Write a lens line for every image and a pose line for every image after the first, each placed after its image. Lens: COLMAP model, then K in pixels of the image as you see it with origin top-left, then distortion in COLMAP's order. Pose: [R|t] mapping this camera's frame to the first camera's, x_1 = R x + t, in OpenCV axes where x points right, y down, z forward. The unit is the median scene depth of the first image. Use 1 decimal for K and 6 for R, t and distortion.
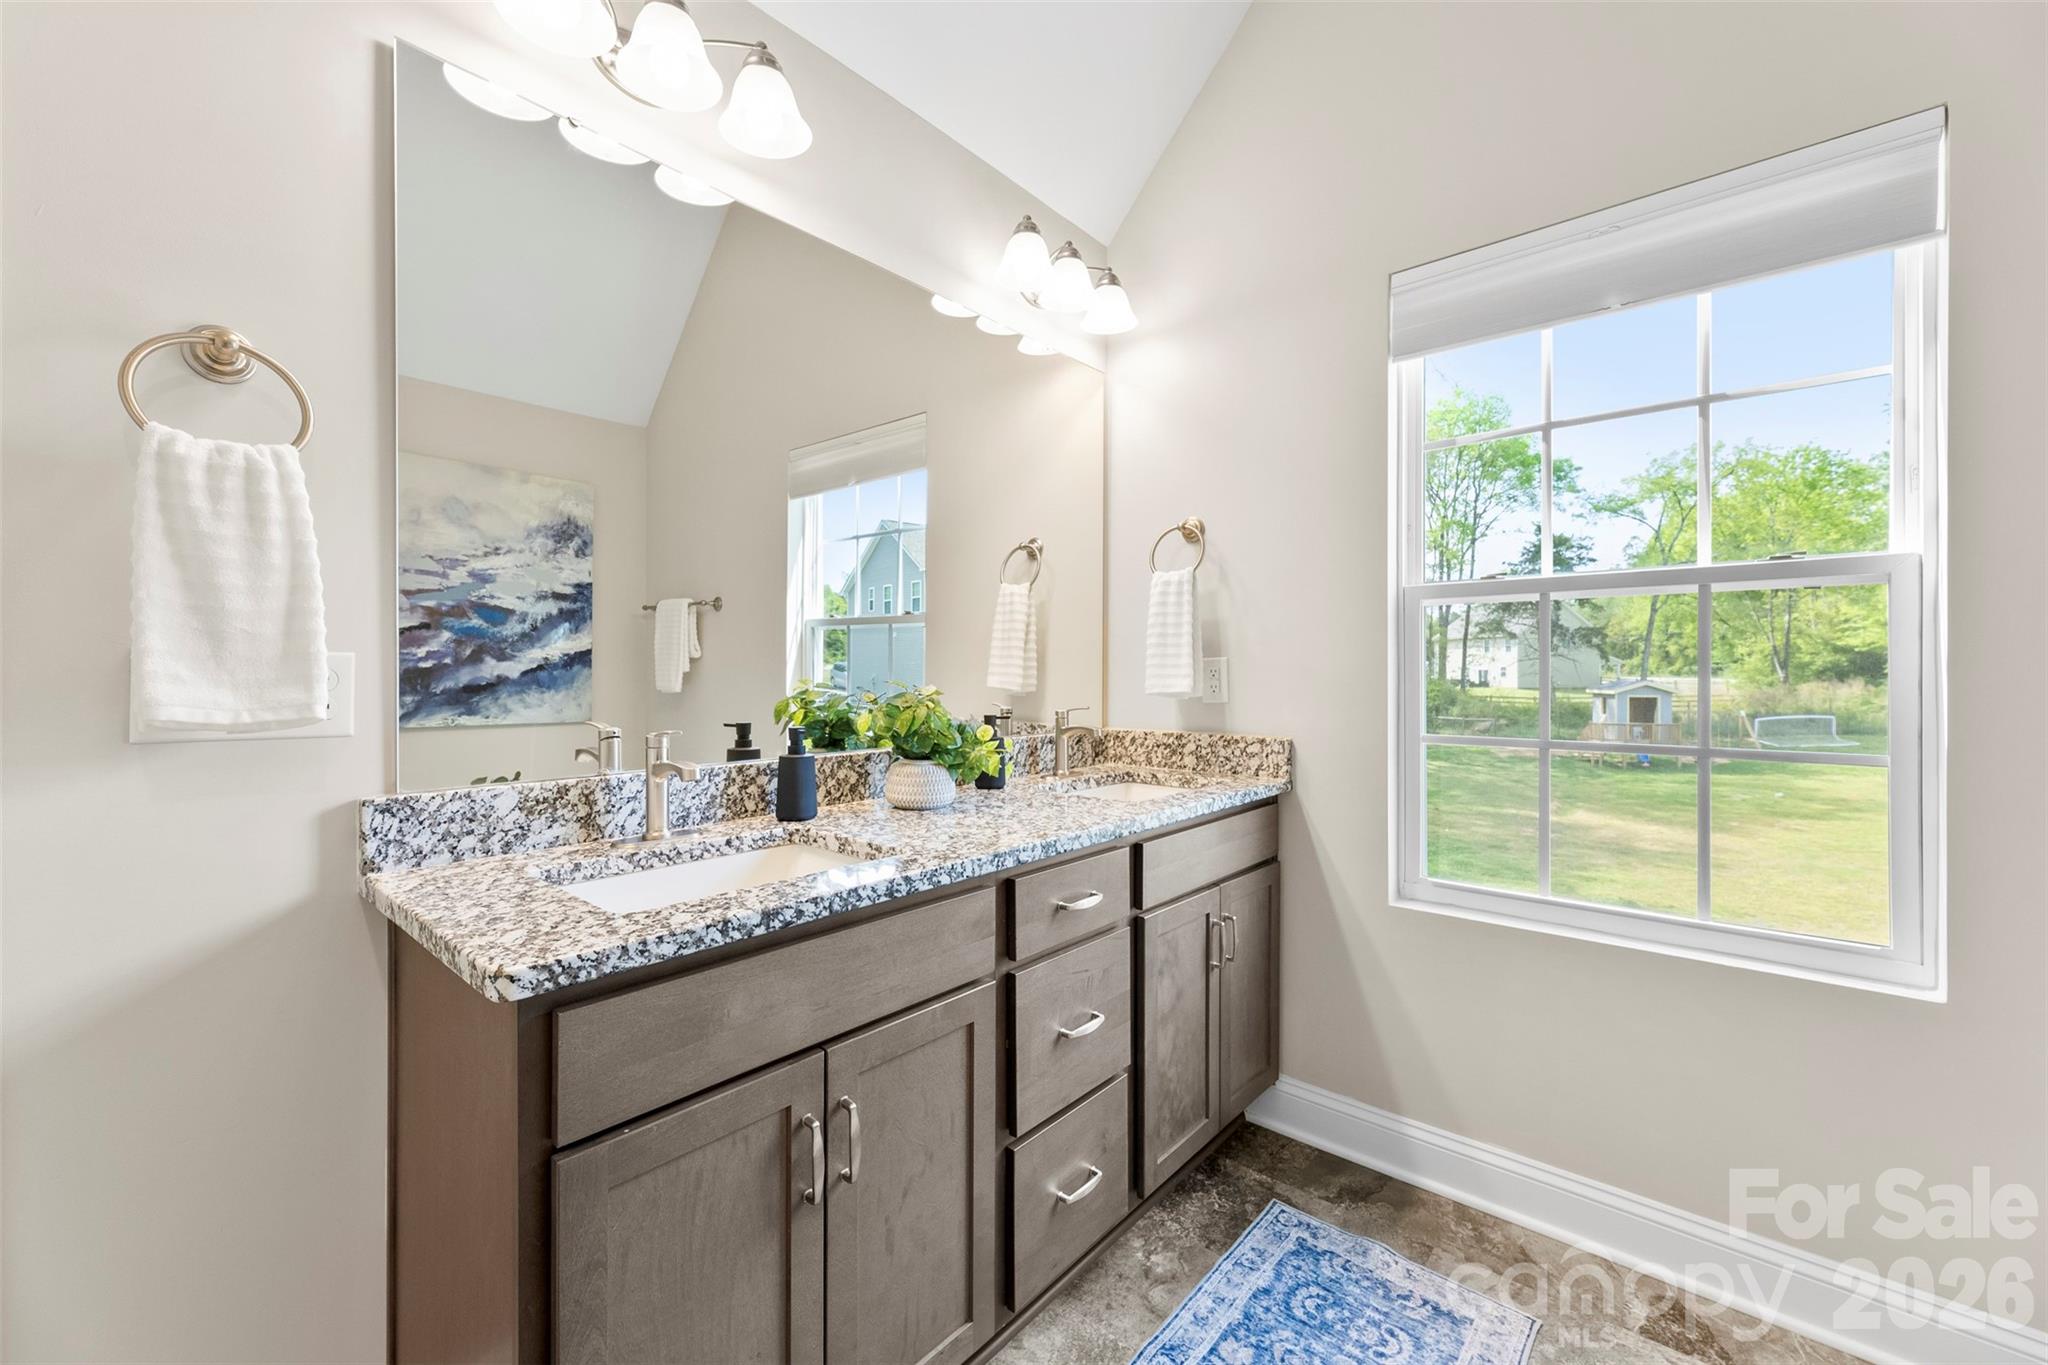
lens RADIAL K [[827.3, 0, 1019.8], [0, 827.3, 667.2], [0, 0, 1]] dist [0.003593, 0.000537]
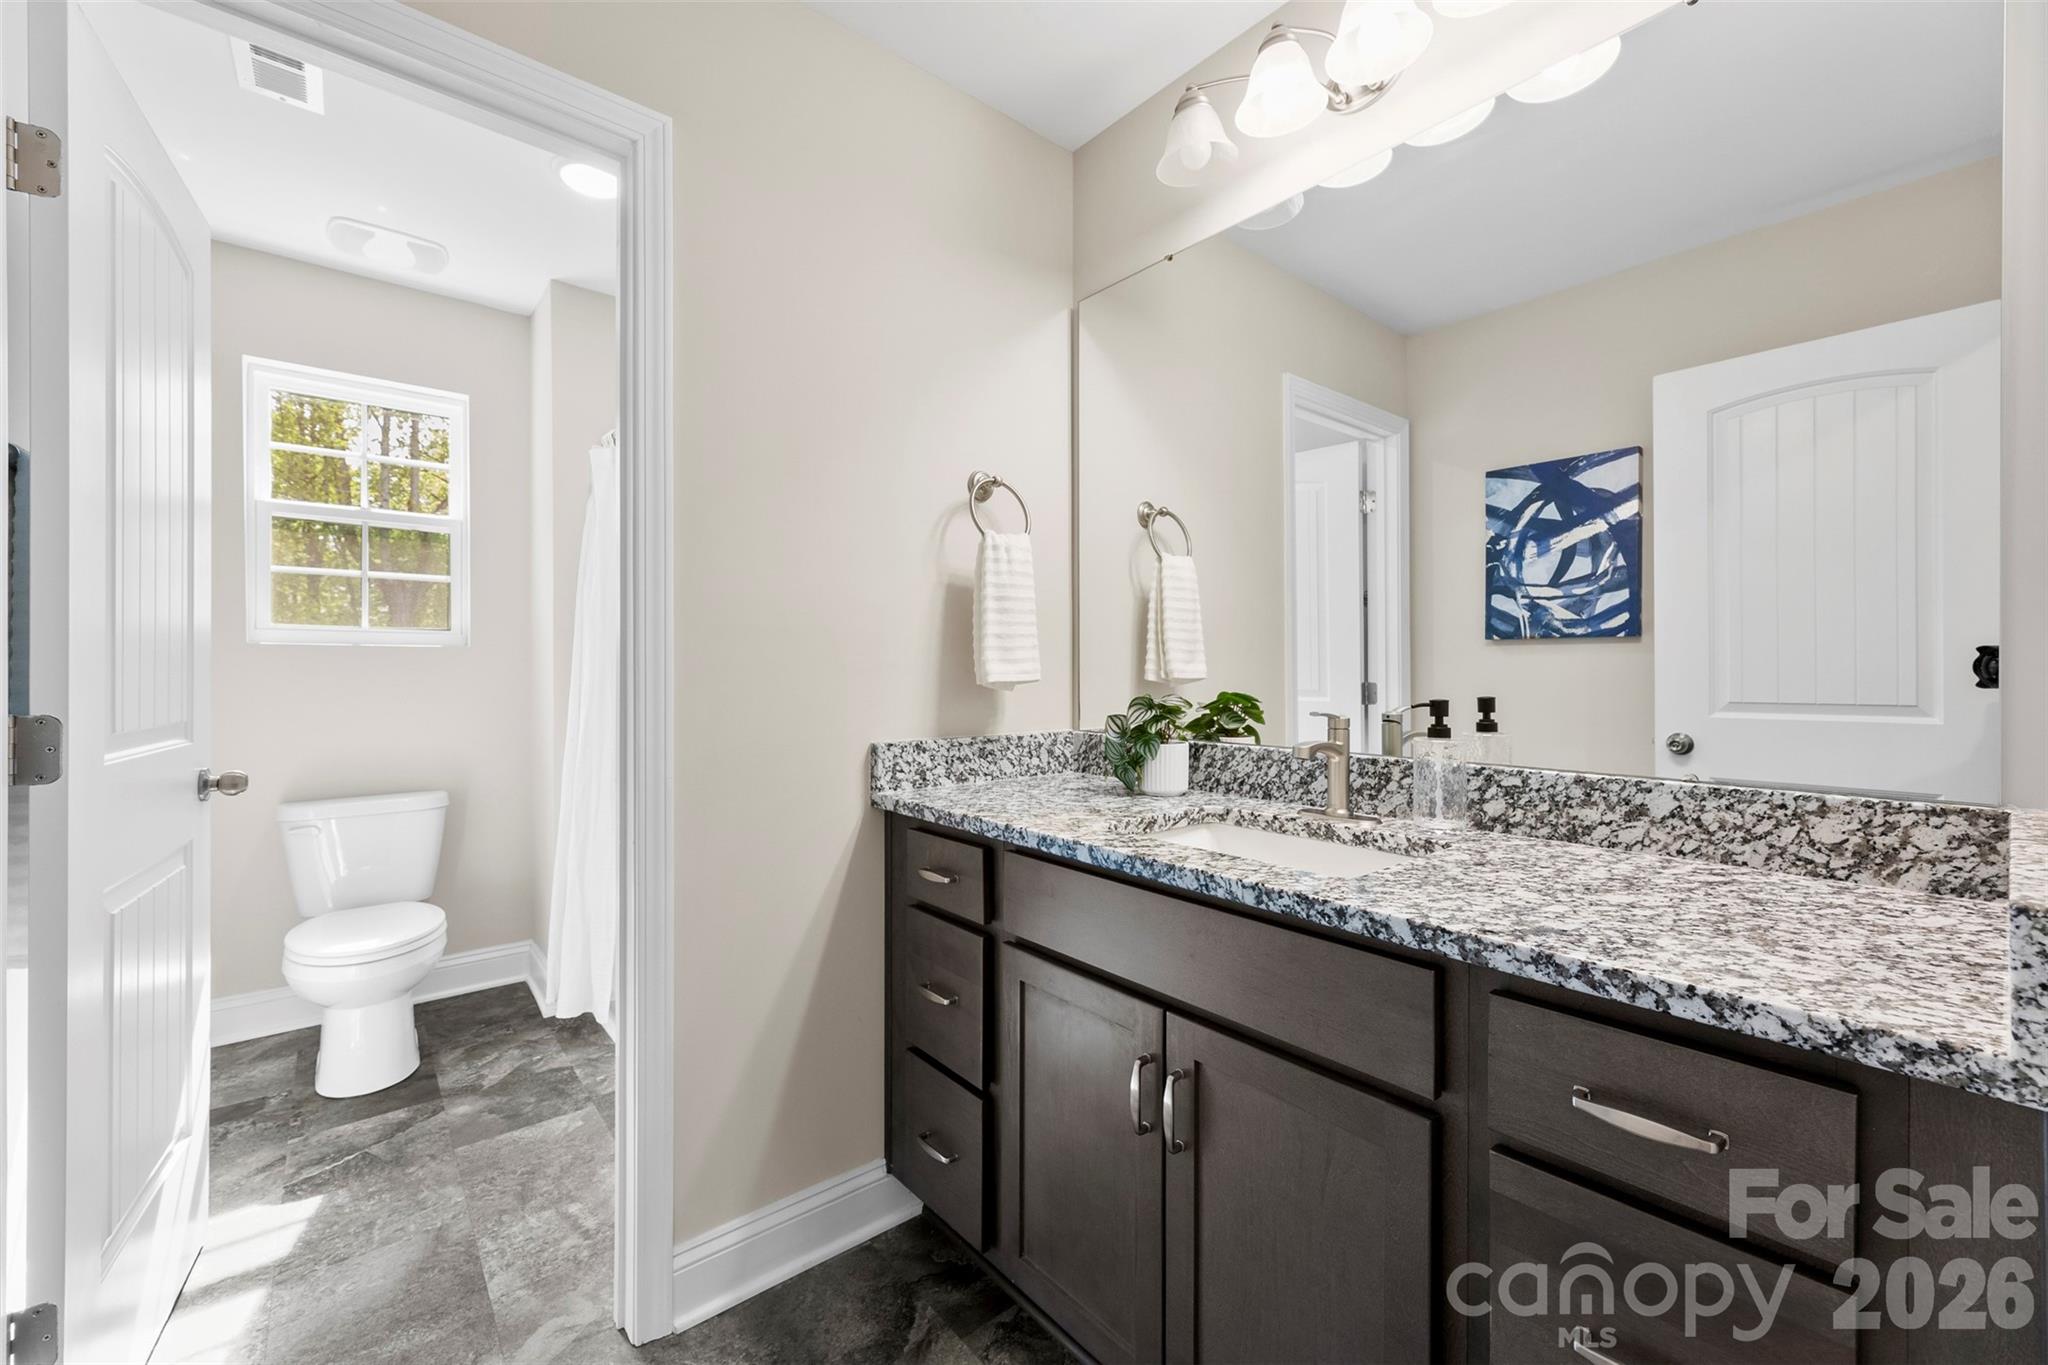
lens RADIAL K [[827.3, 0, 1019.8], [0, 827.3, 667.2], [0, 0, 1]] dist [0.003593, 0.000537]
pose [[-0.162646, 0.001937, -0.986683, 0.983433], [-0.002562, 0.999994, 0.002385, 0.022067], [0.986681, 0.002915, -0.162640, 1.165814]]
